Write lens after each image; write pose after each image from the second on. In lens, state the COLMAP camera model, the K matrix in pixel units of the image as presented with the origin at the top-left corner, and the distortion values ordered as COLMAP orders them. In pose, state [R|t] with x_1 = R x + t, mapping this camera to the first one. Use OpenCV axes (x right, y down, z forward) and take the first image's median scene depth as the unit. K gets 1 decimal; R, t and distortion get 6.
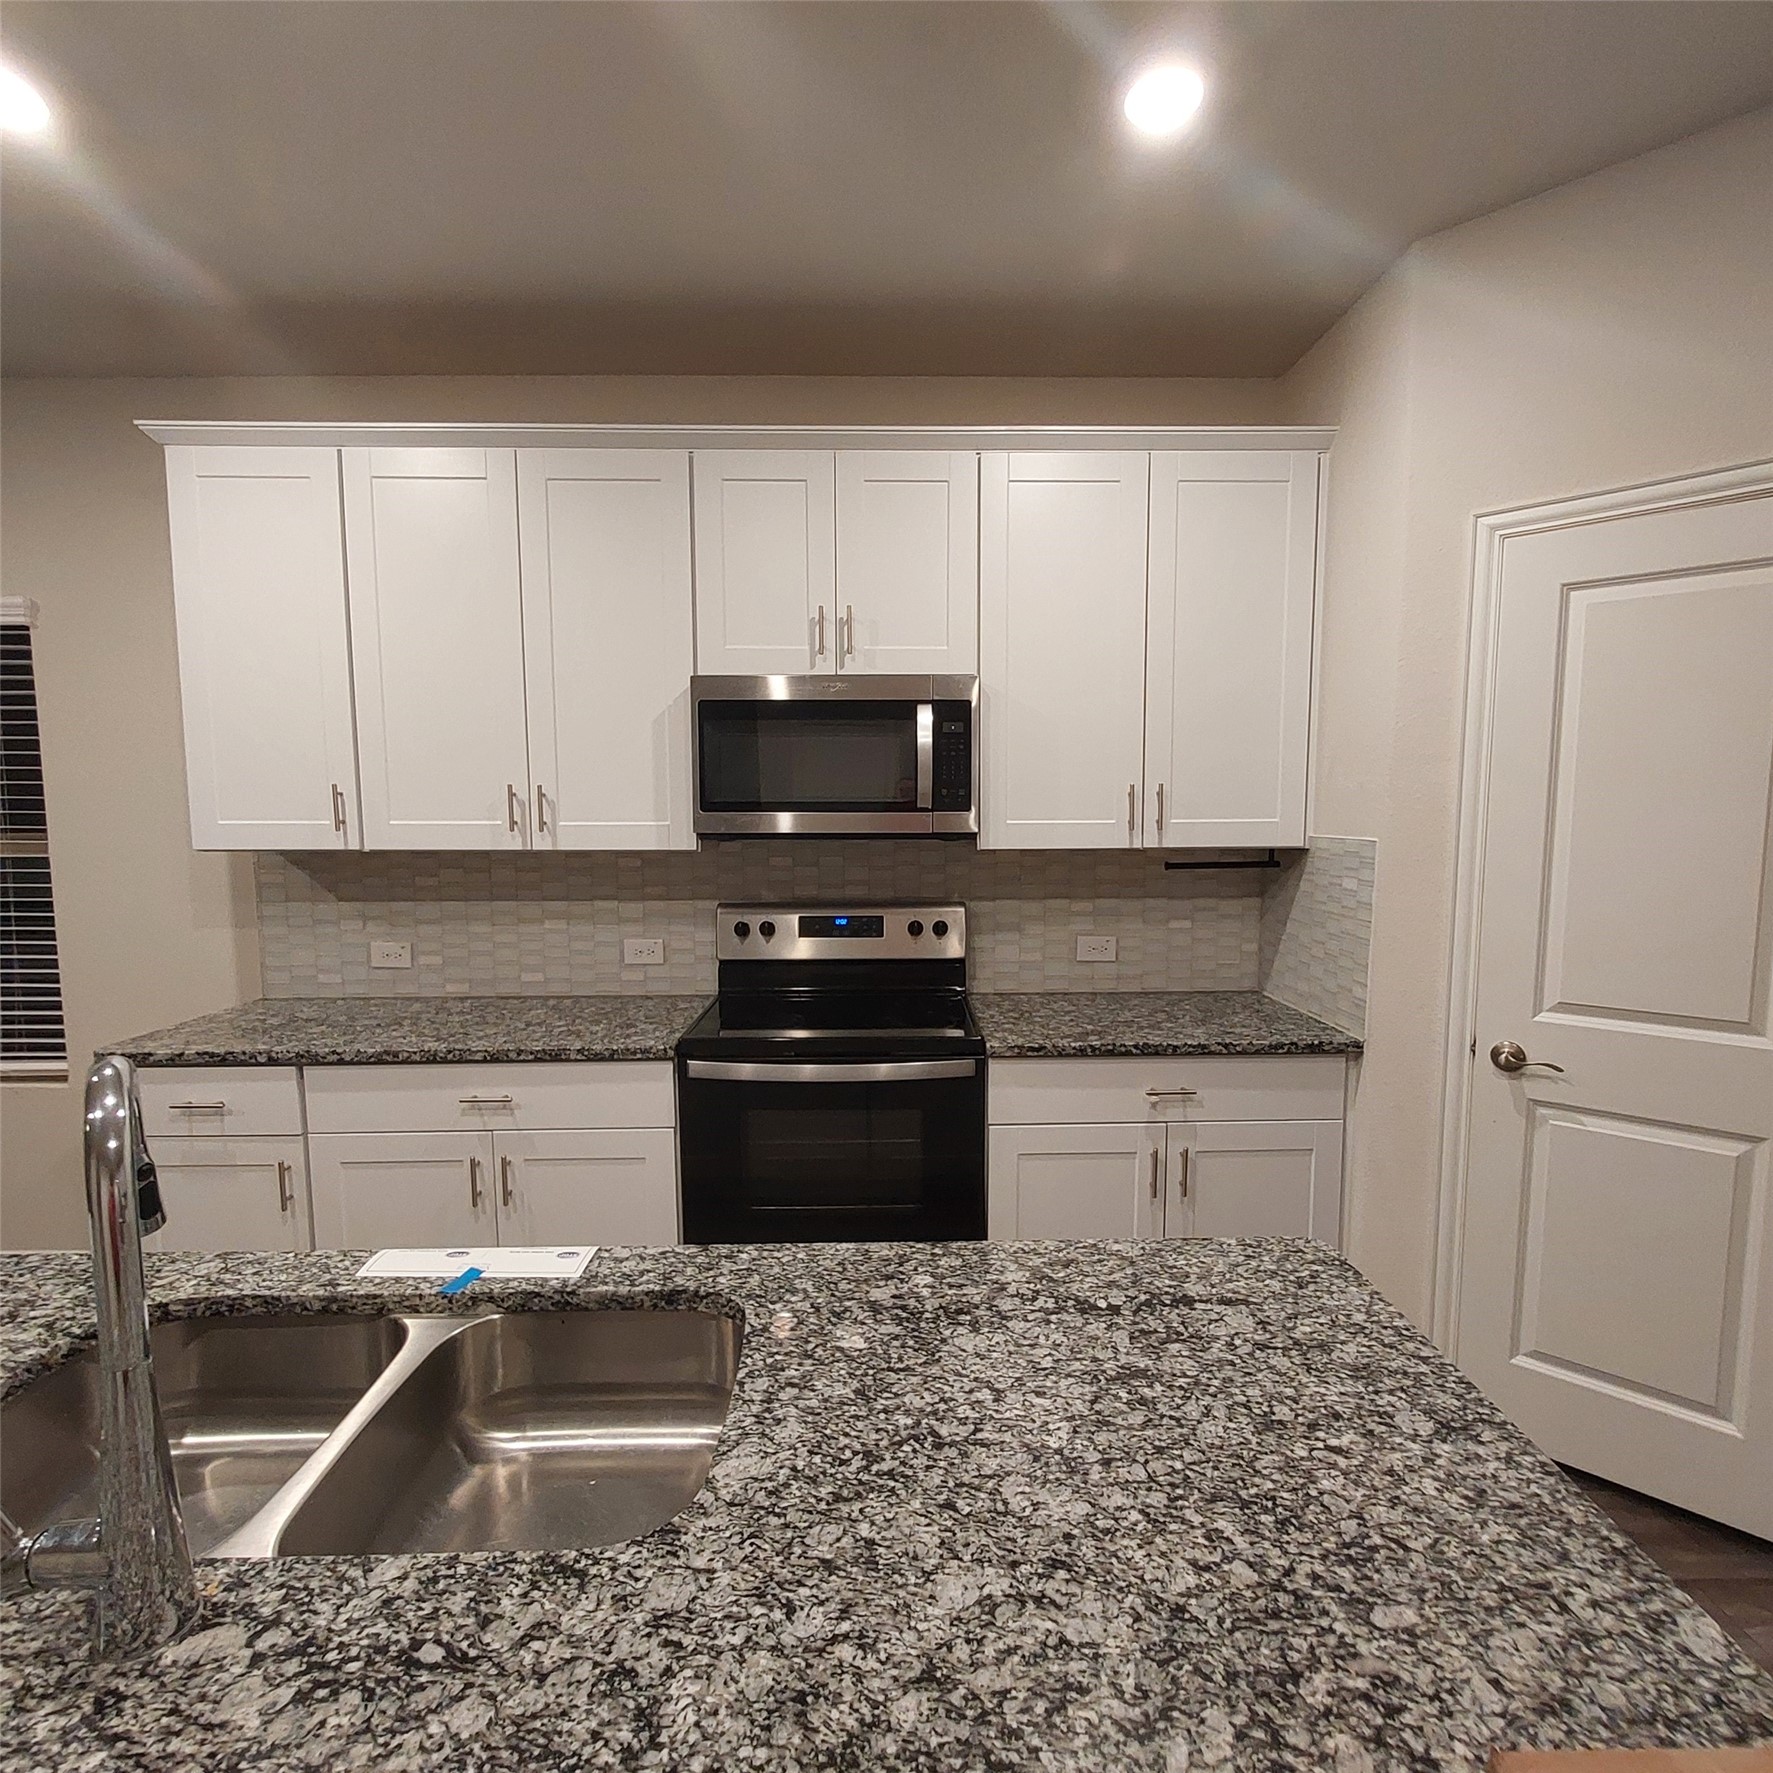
lens RADIAL K [[896.6, 0, 886.5], [0, 896.6, 886.5], [0, 0, 1]] dist [-0.001304, -0.000052]
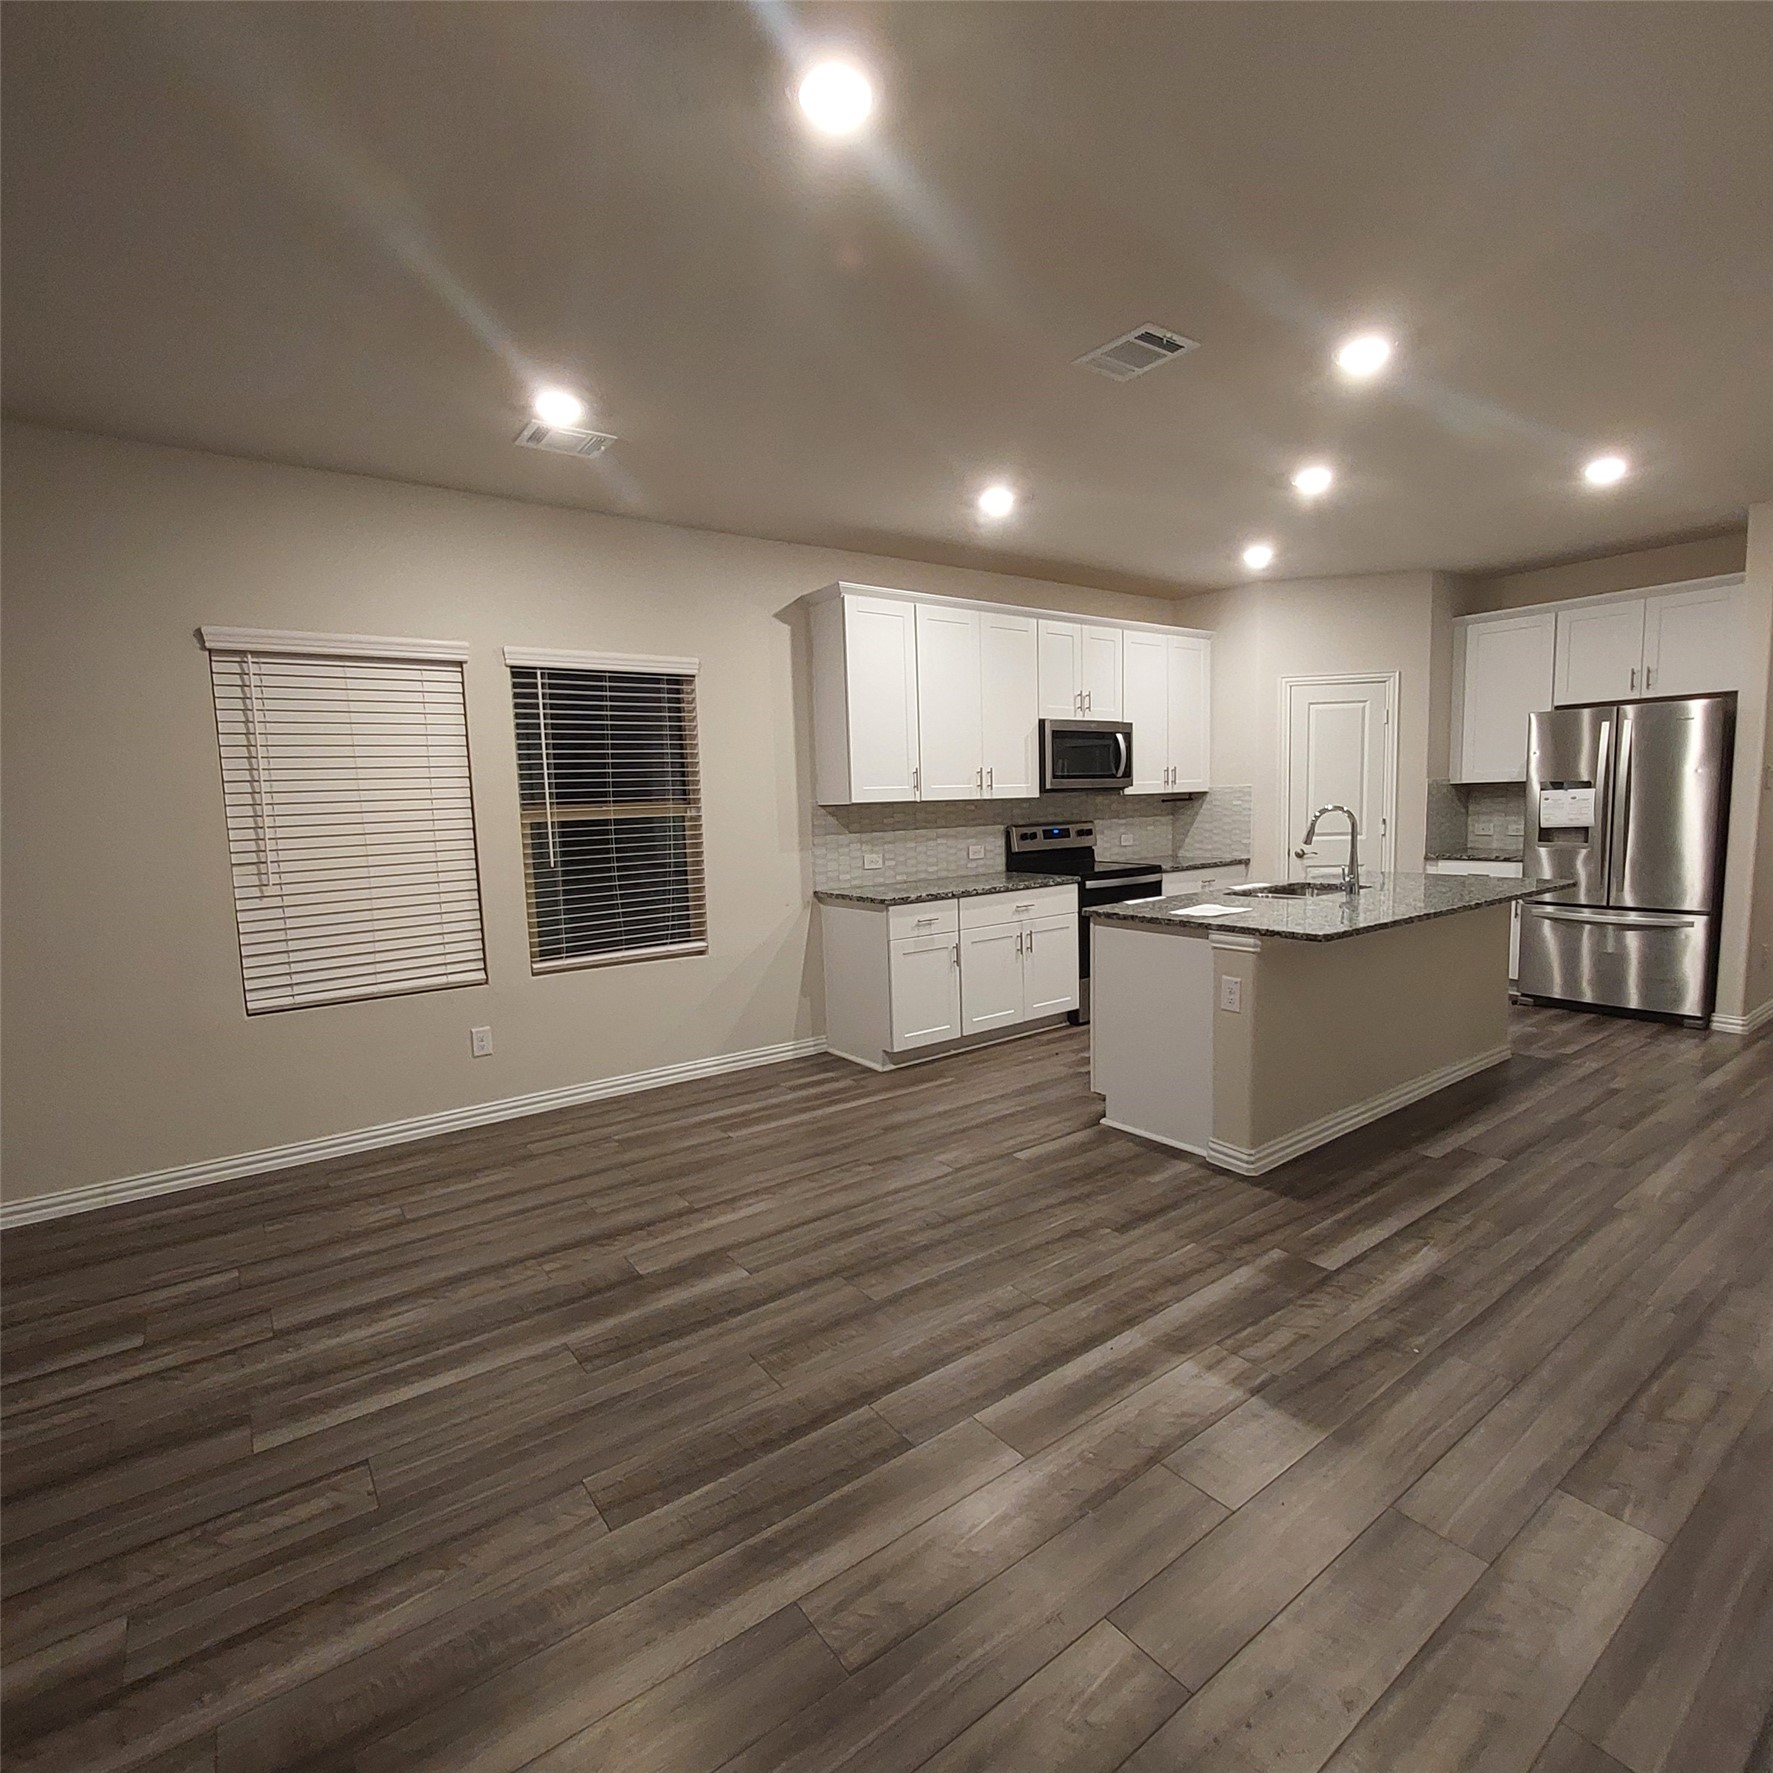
lens RADIAL K [[939.7, 0, 908.2], [0, 939.7, 899.9], [0, 0, 1]] dist [-0.002185, 0.000343]
pose [[0.812935, -0.087609, 0.575727, -1.847437], [0.072866, 0.996152, 0.048699, 0.075522], [-0.577778, 0.002362, 0.816191, -0.704512]]
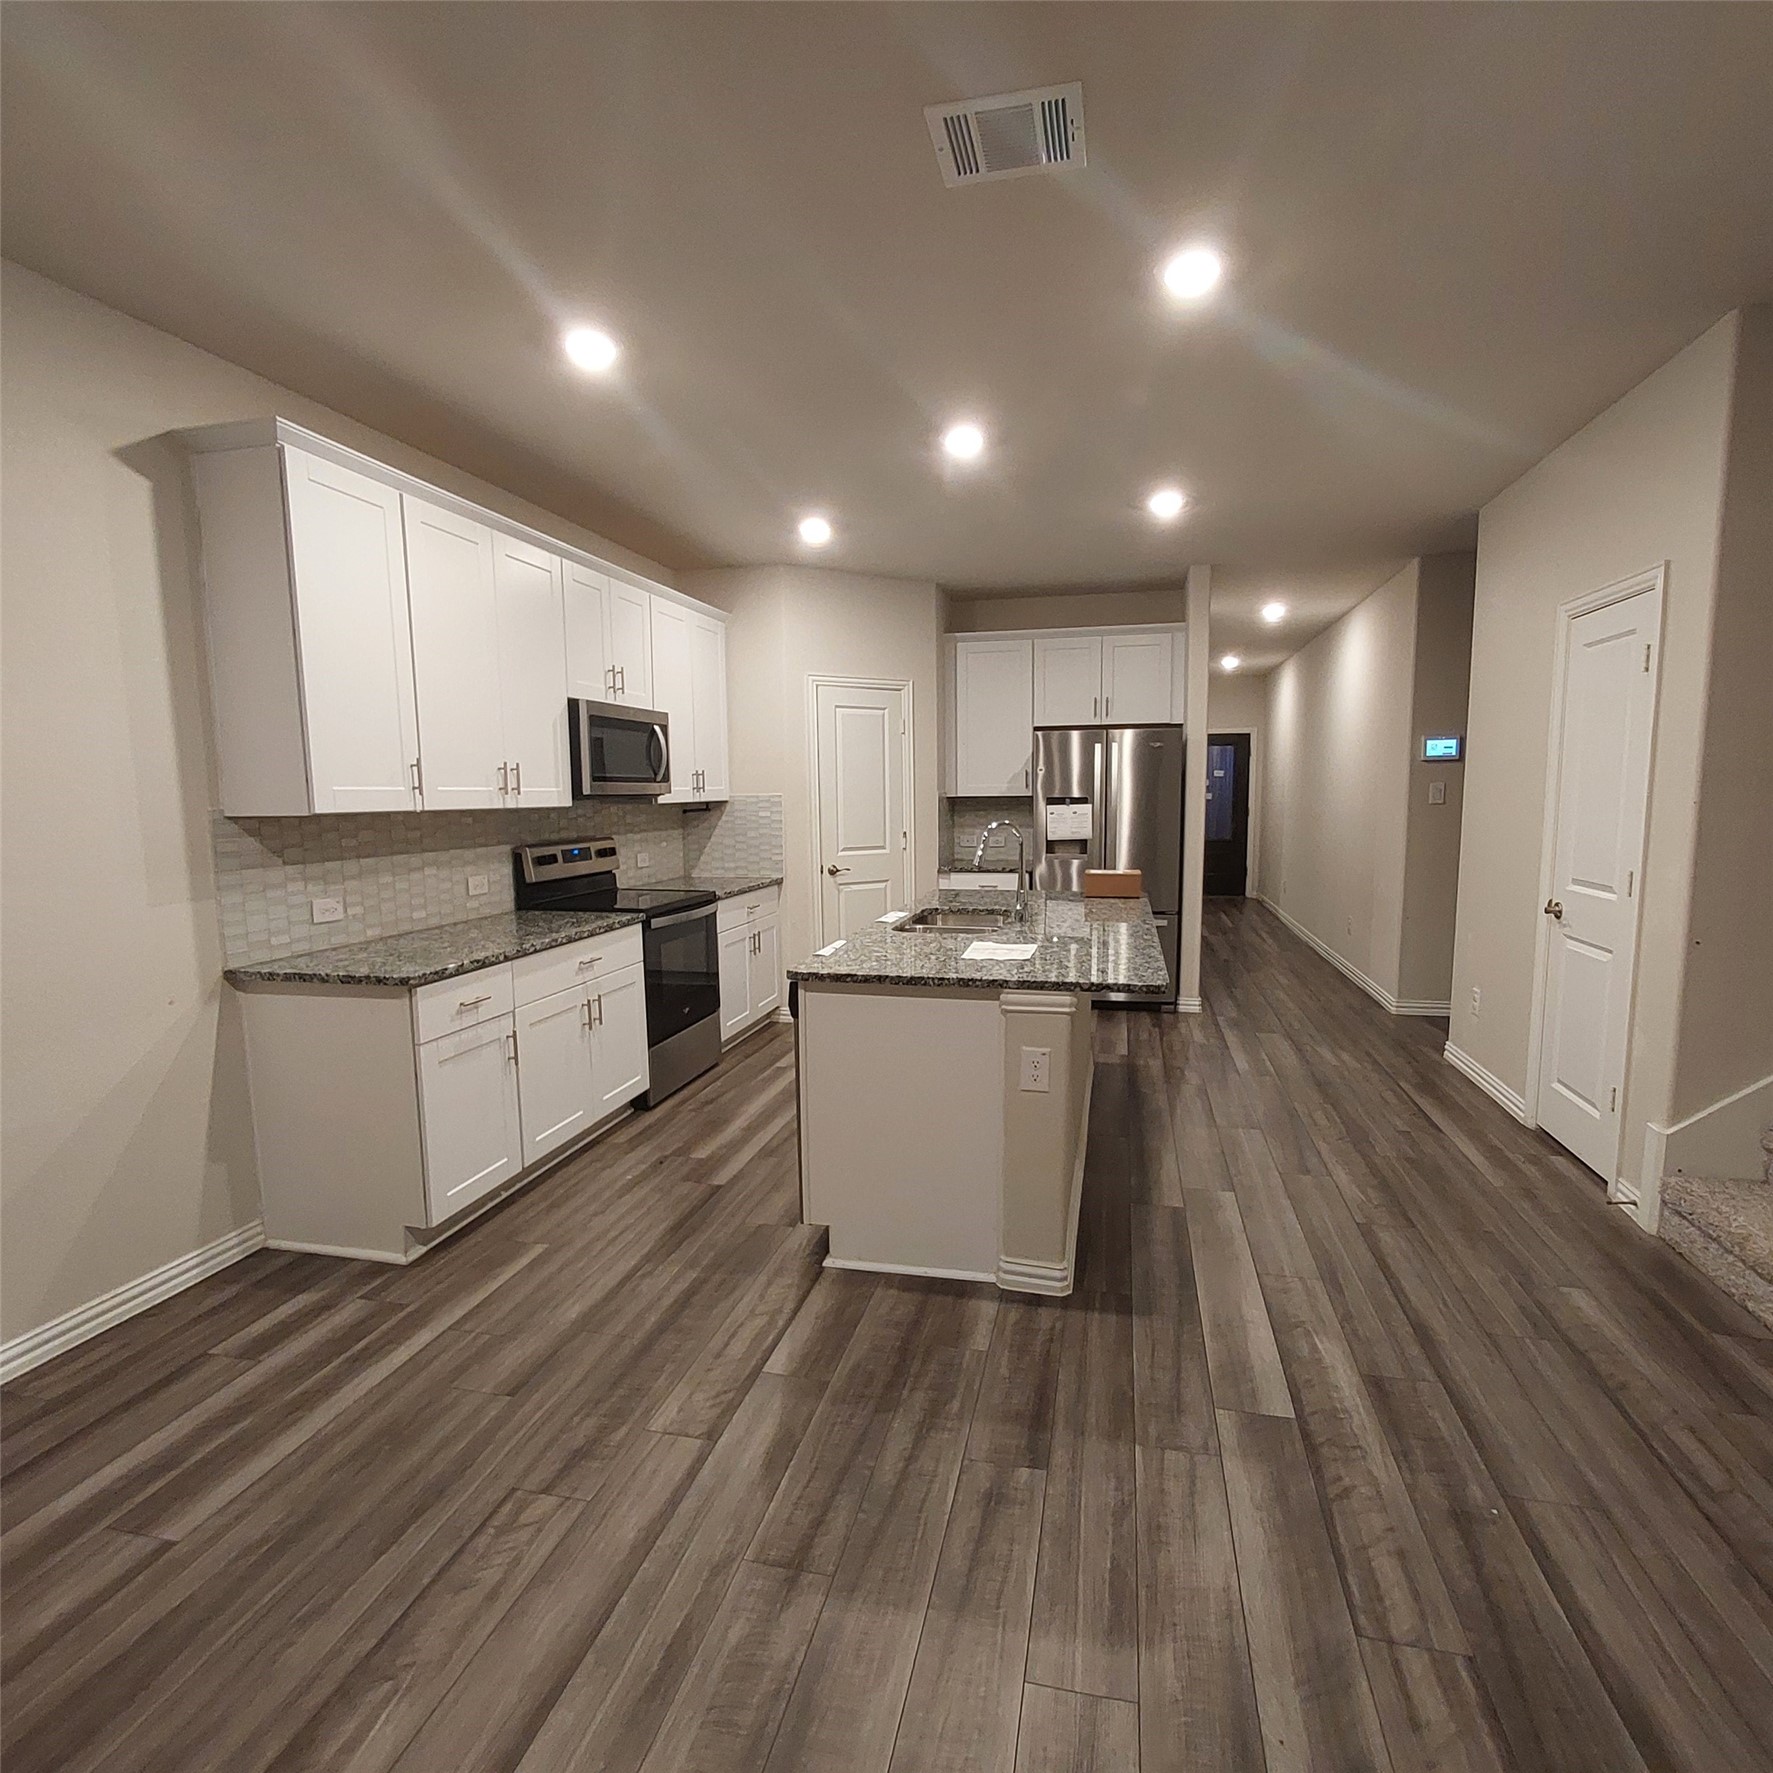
lens RADIAL K [[939.7, 0, 908.2], [0, 939.7, 899.9], [0, 0, 1]] dist [-0.002185, 0.000343]
pose [[0.246293, -0.114933, 0.962357, -1.712096], [0.081919, 0.991859, 0.097492, 0.010482], [-0.965727, 0.054823, 0.253703, 0.011577]]
